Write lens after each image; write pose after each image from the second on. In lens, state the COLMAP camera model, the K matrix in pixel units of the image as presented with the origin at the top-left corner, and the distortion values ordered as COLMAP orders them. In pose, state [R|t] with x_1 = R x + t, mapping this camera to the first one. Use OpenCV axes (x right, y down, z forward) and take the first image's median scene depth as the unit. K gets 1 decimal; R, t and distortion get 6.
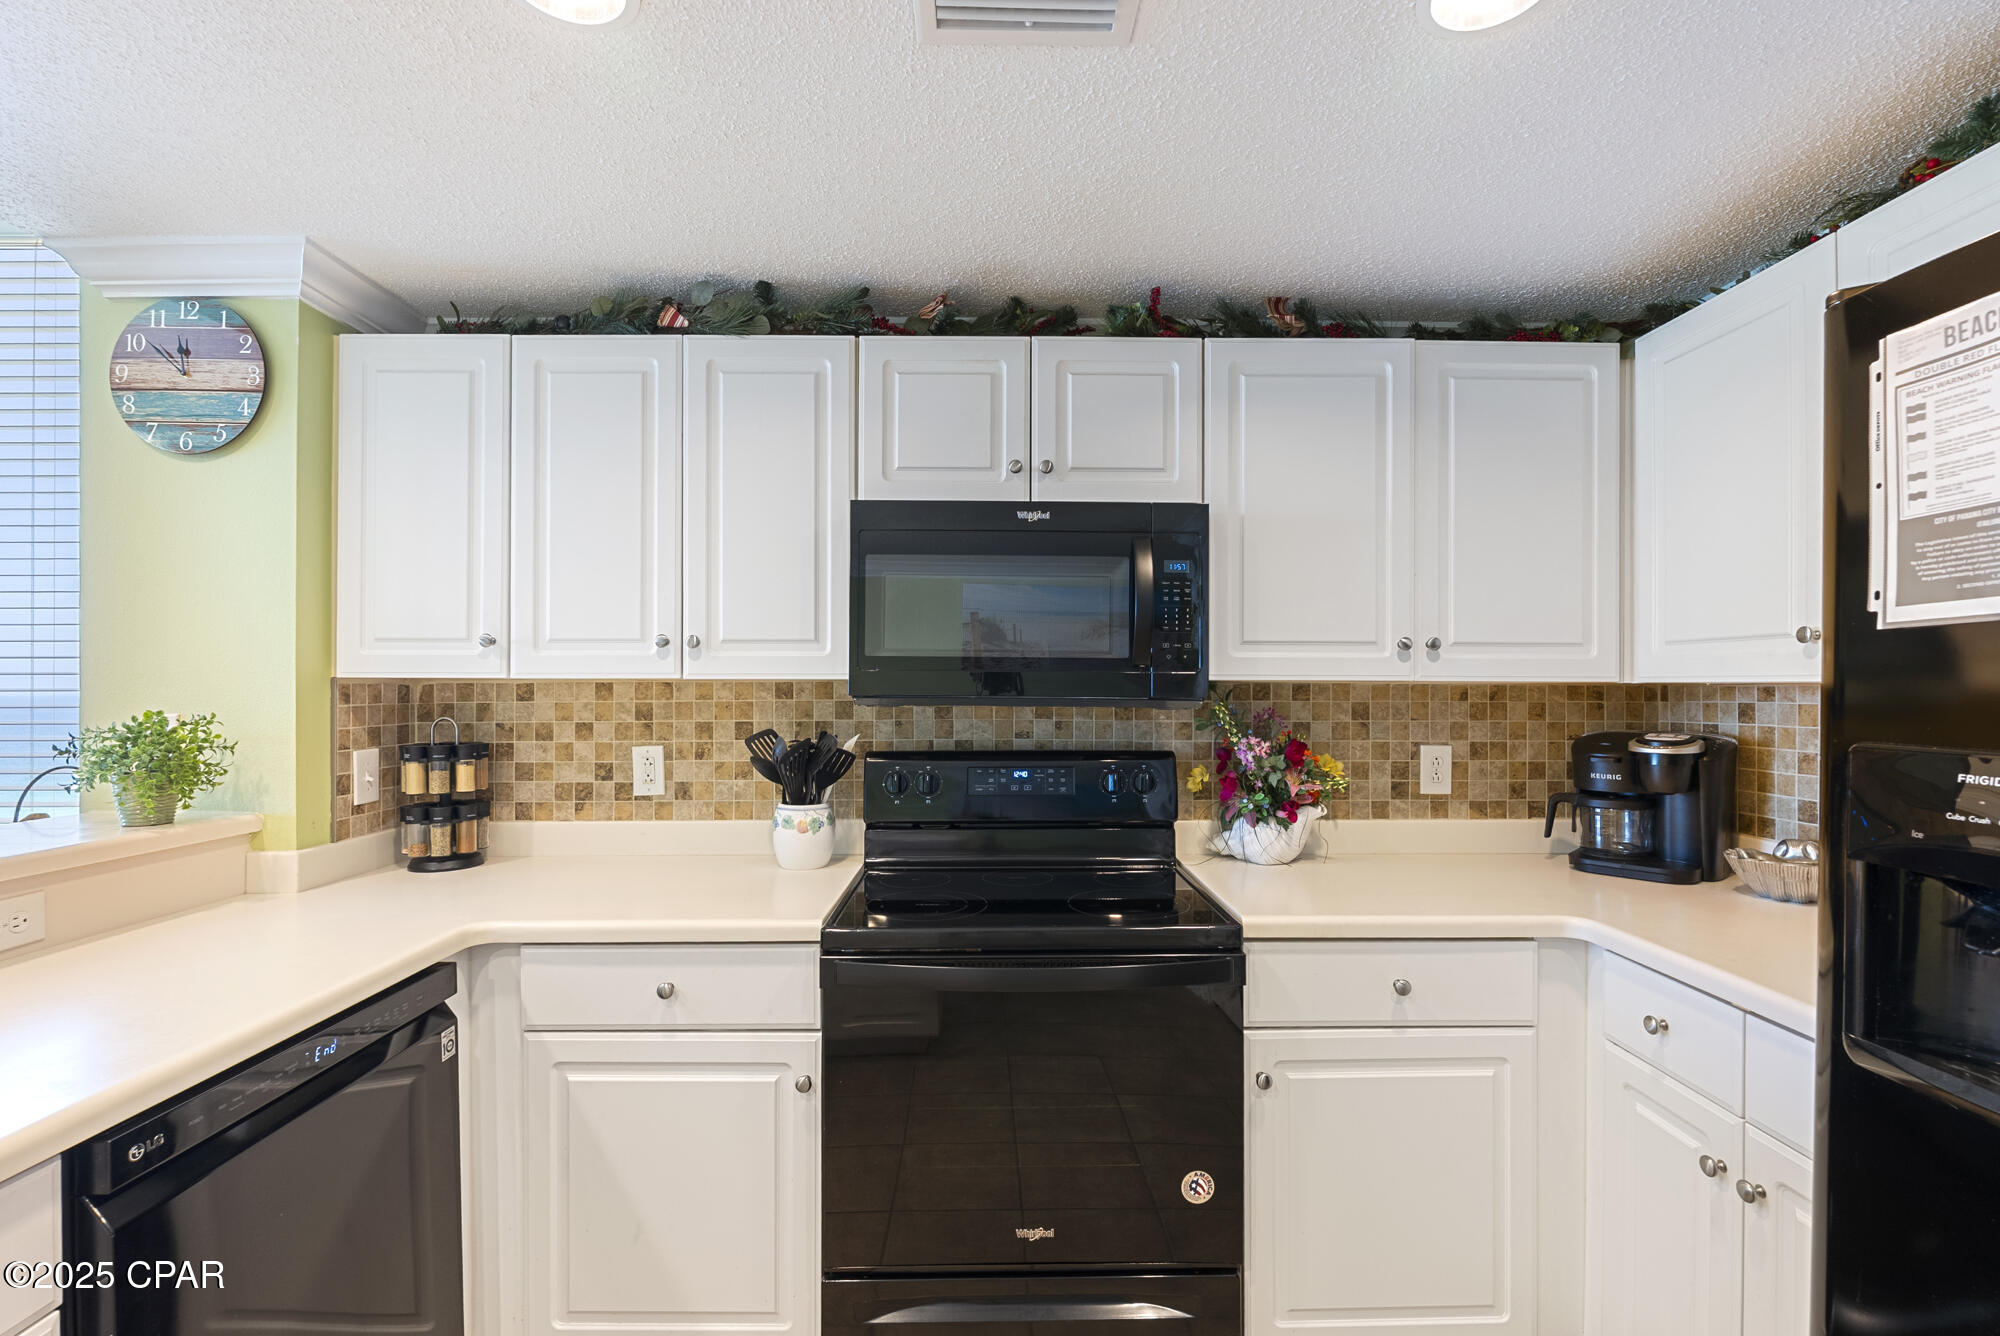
lens RADIAL K [[892.4, 0, 998.1], [0, 892.4, 689.7], [0, 0, 1]] dist [-0.011955, 0.000040]
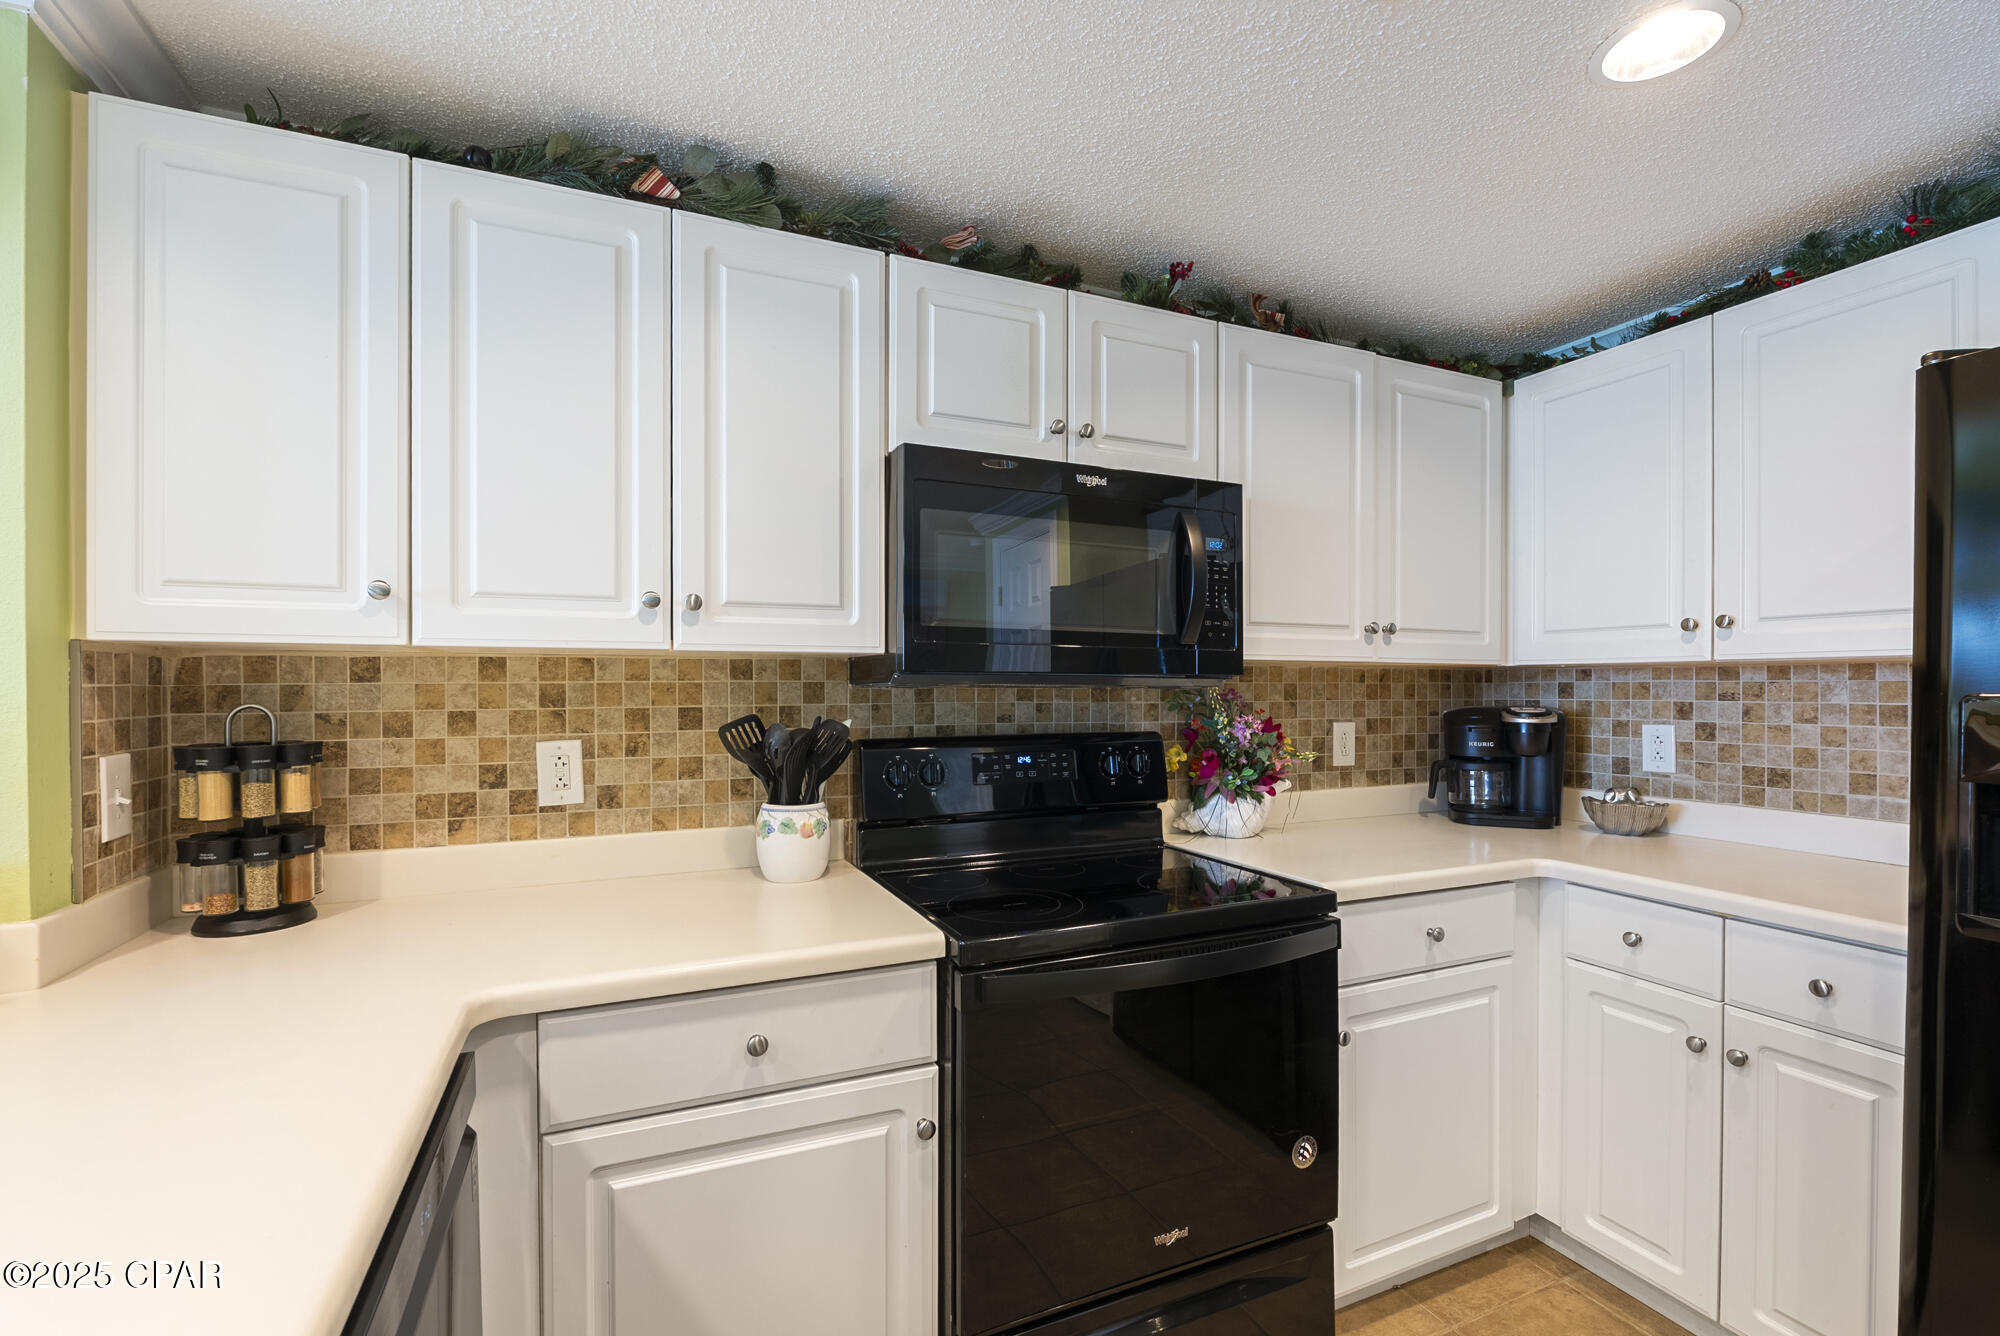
lens RADIAL K [[890.3, 0, 1003.2], [0, 890.3, 696.2], [0, 0, 1]] dist [-0.010705, 0.000110]
pose [[0.916232, -0.005696, 0.400607, -0.388456], [0.002604, 0.999962, 0.008263, 0.021851], [-0.400639, -0.006528, 0.916213, 0.164231]]
